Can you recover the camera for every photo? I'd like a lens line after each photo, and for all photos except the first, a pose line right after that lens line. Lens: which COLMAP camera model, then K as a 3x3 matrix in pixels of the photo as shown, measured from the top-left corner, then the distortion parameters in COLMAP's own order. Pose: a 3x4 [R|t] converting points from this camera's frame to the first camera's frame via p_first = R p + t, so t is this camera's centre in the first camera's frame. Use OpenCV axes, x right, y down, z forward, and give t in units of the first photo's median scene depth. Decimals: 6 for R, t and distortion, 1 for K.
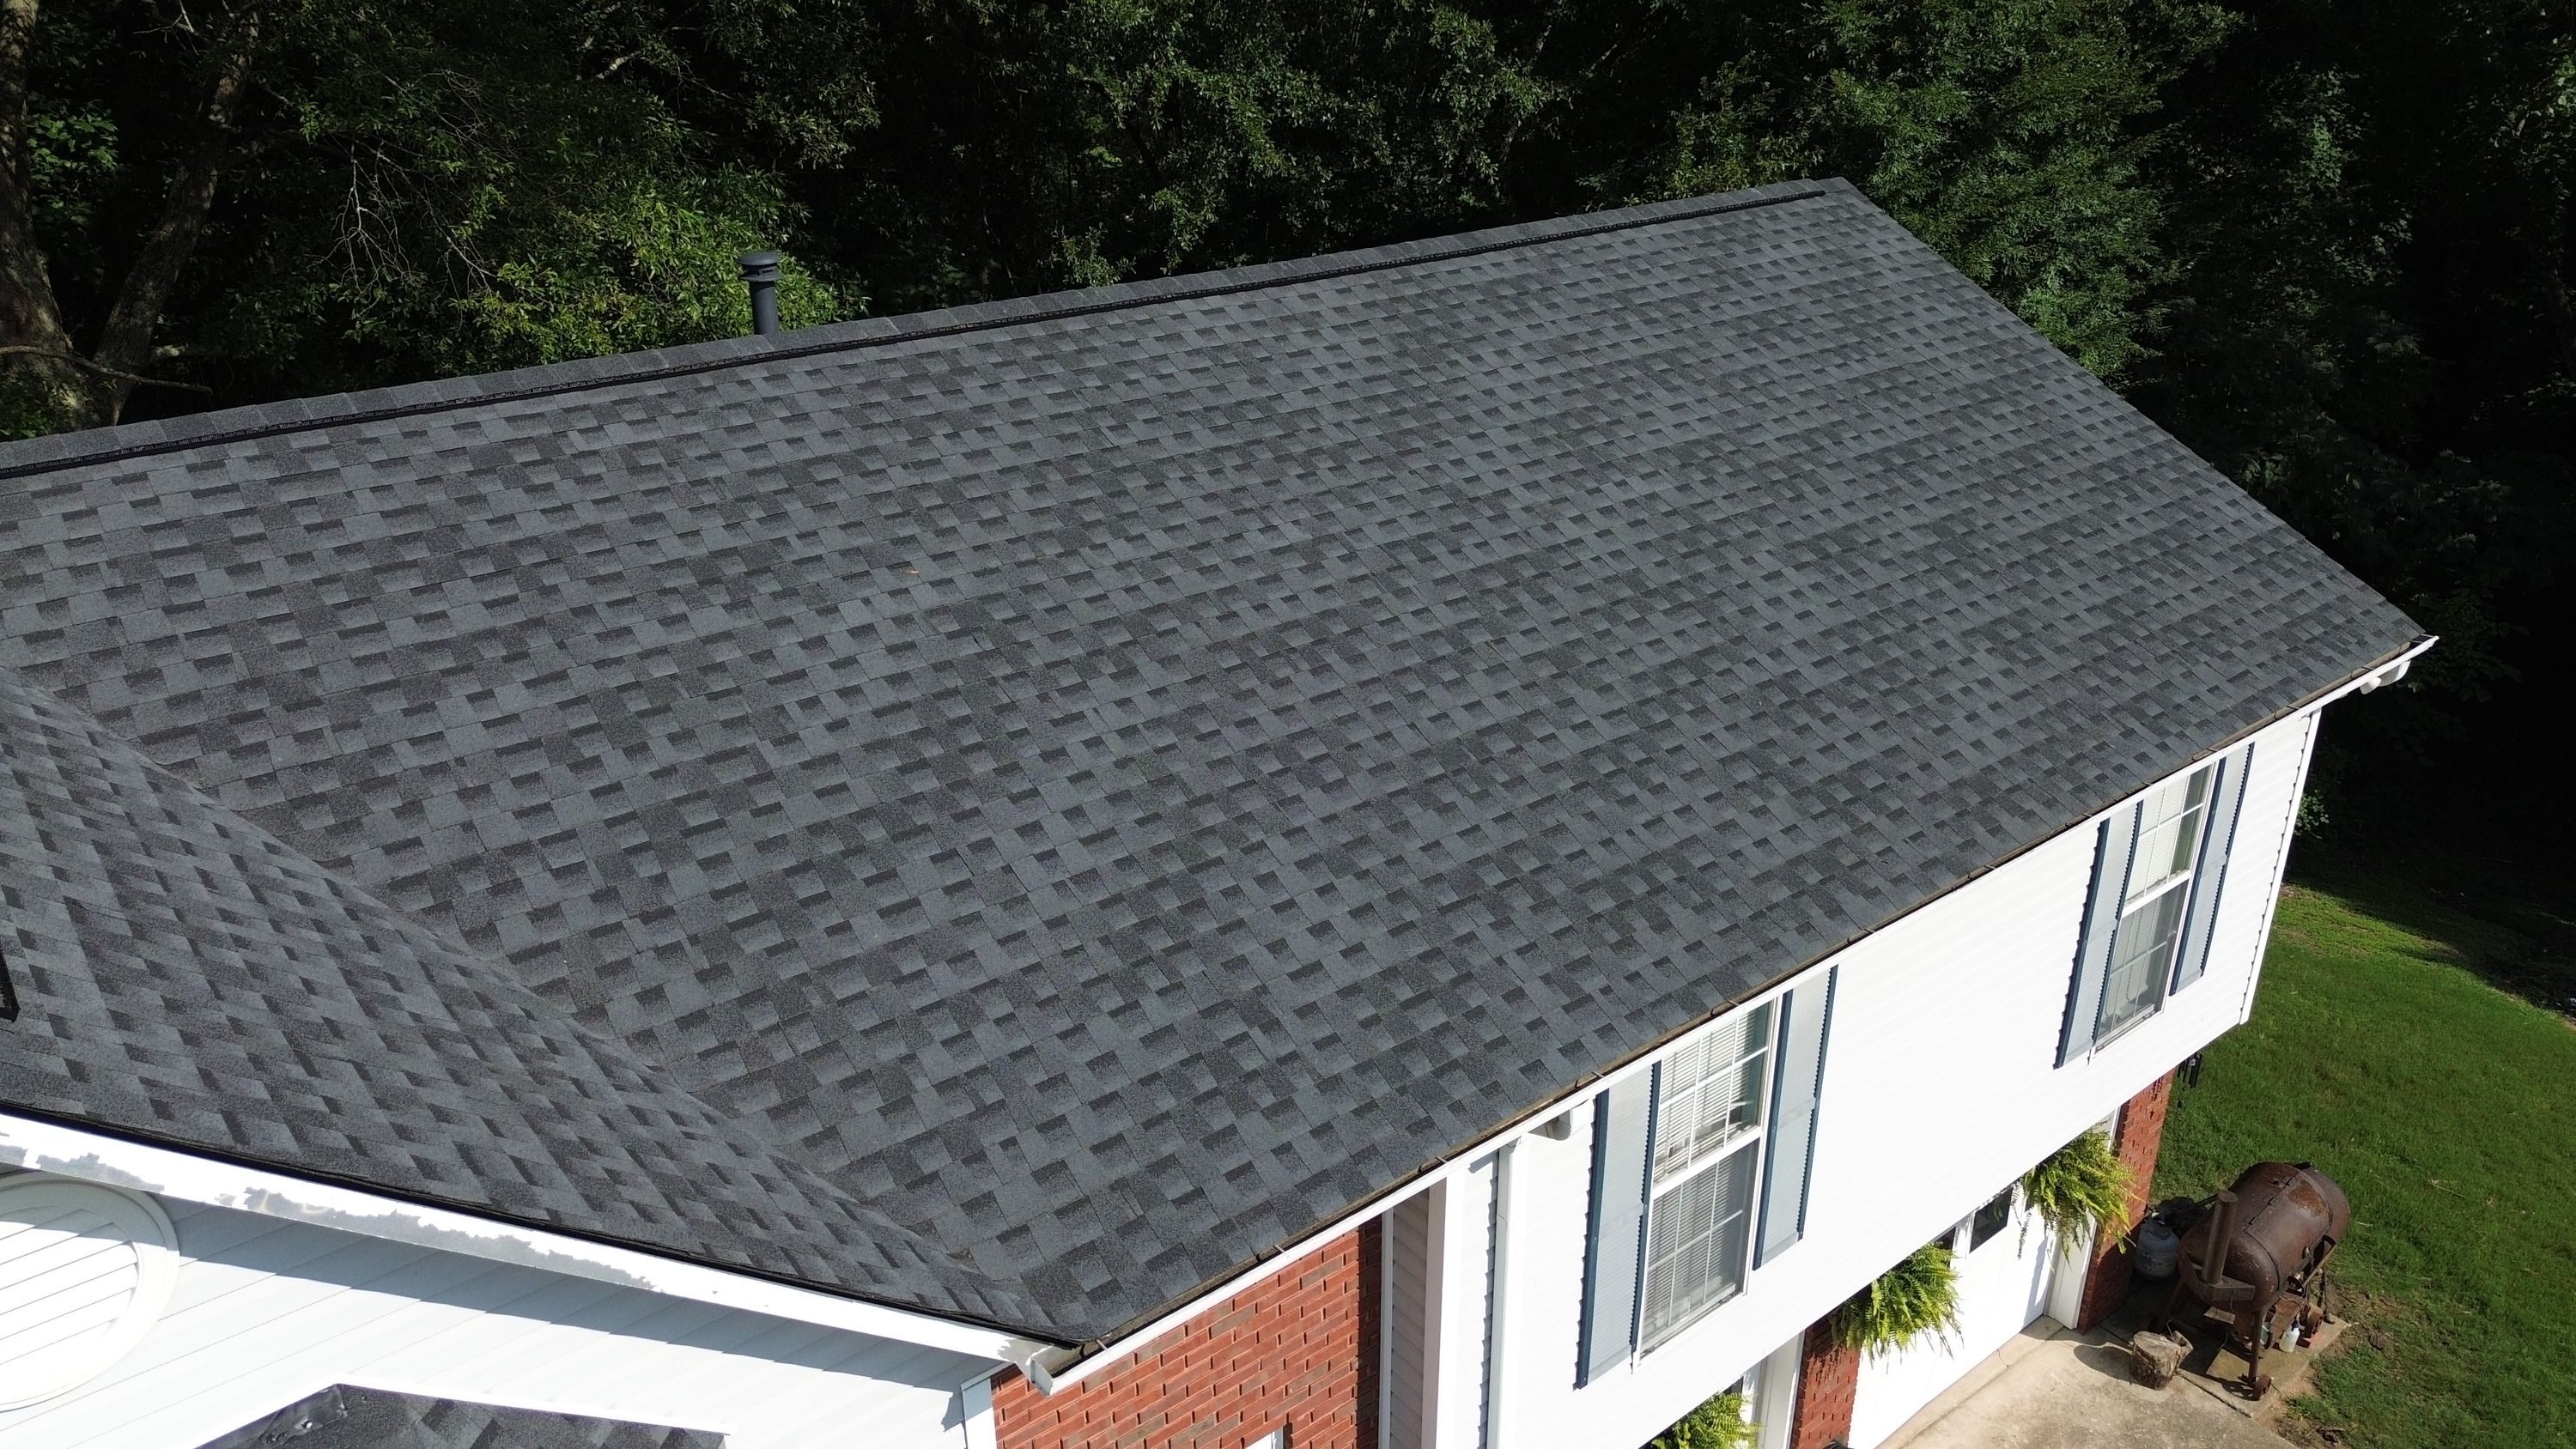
lens RADIAL K [[1836.2, 0, 1295.3], [0, 1836.2, 728.1], [0, 0, 1]] dist [0.057656, -0.040407]
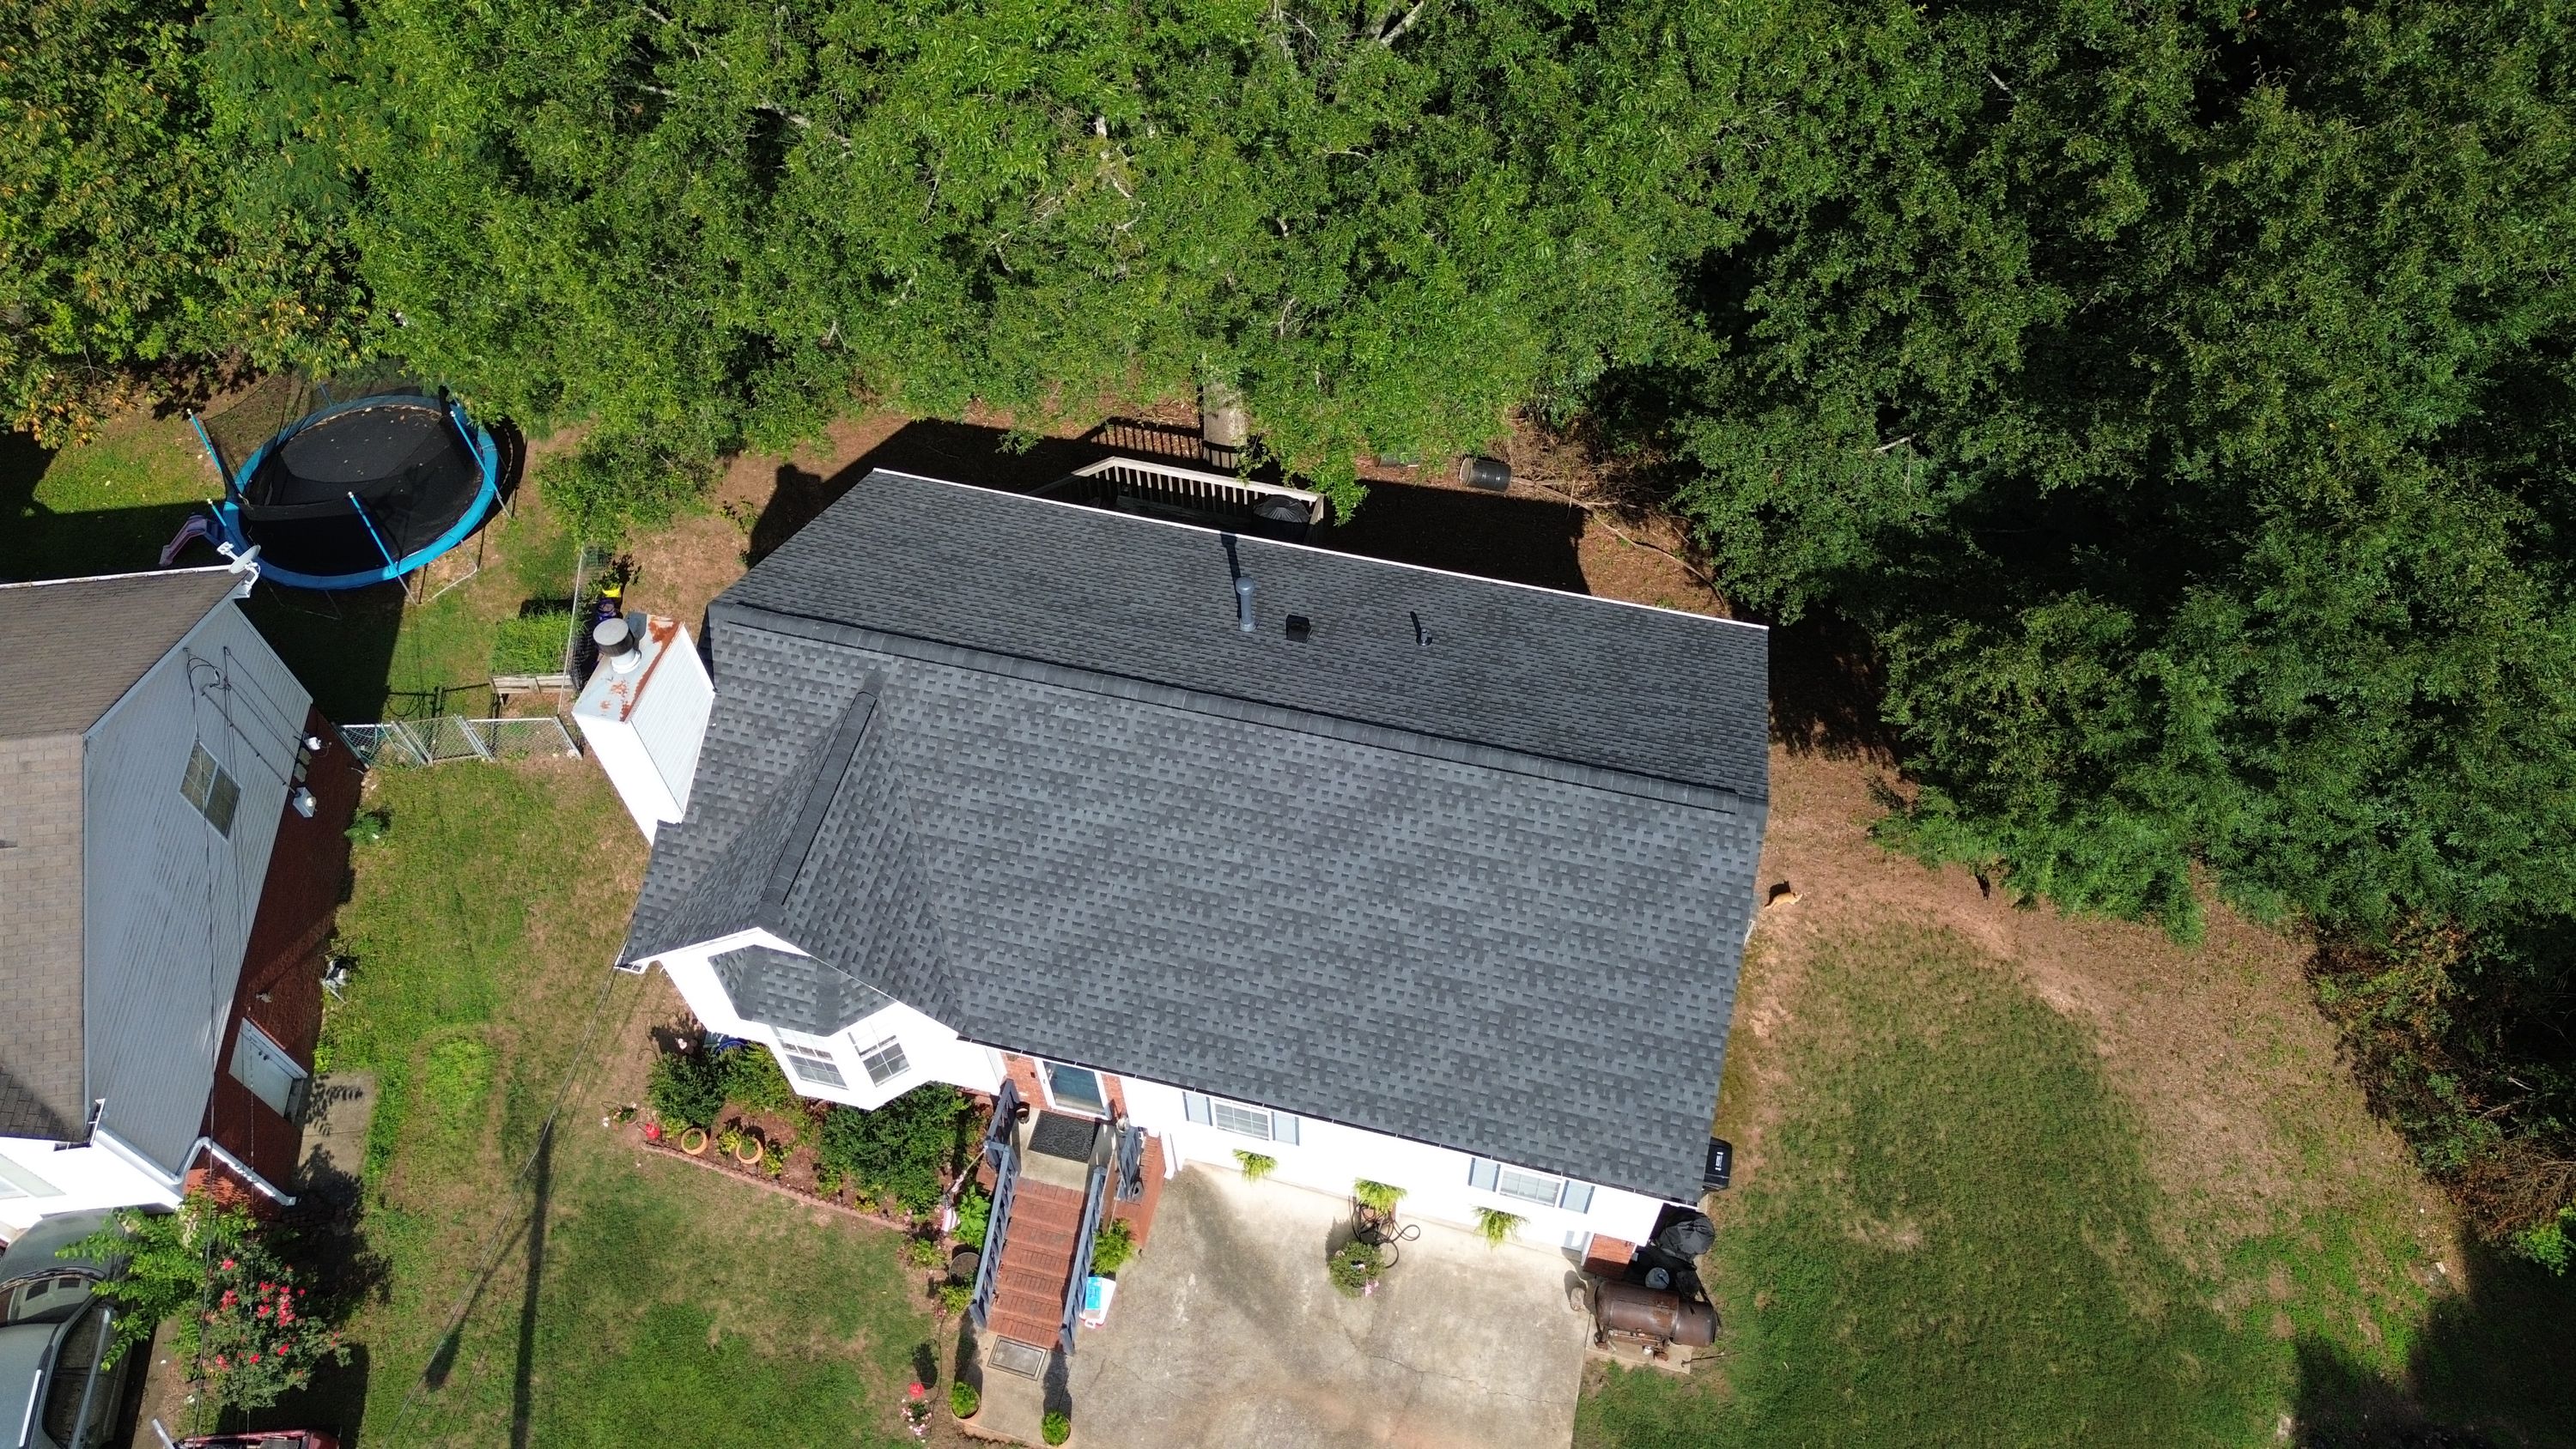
lens RADIAL K [[1877.5, 0, 1288.0], [0, 1877.5, 724.5], [0, 0, 1]] dist [0.158363, -0.387853]
pose [[0.605105, 0.653741, -0.454392, 1.520220], [-0.307443, 0.718340, 0.624072, -2.586509], [0.734389, -0.237930, 0.635659, -0.873759]]
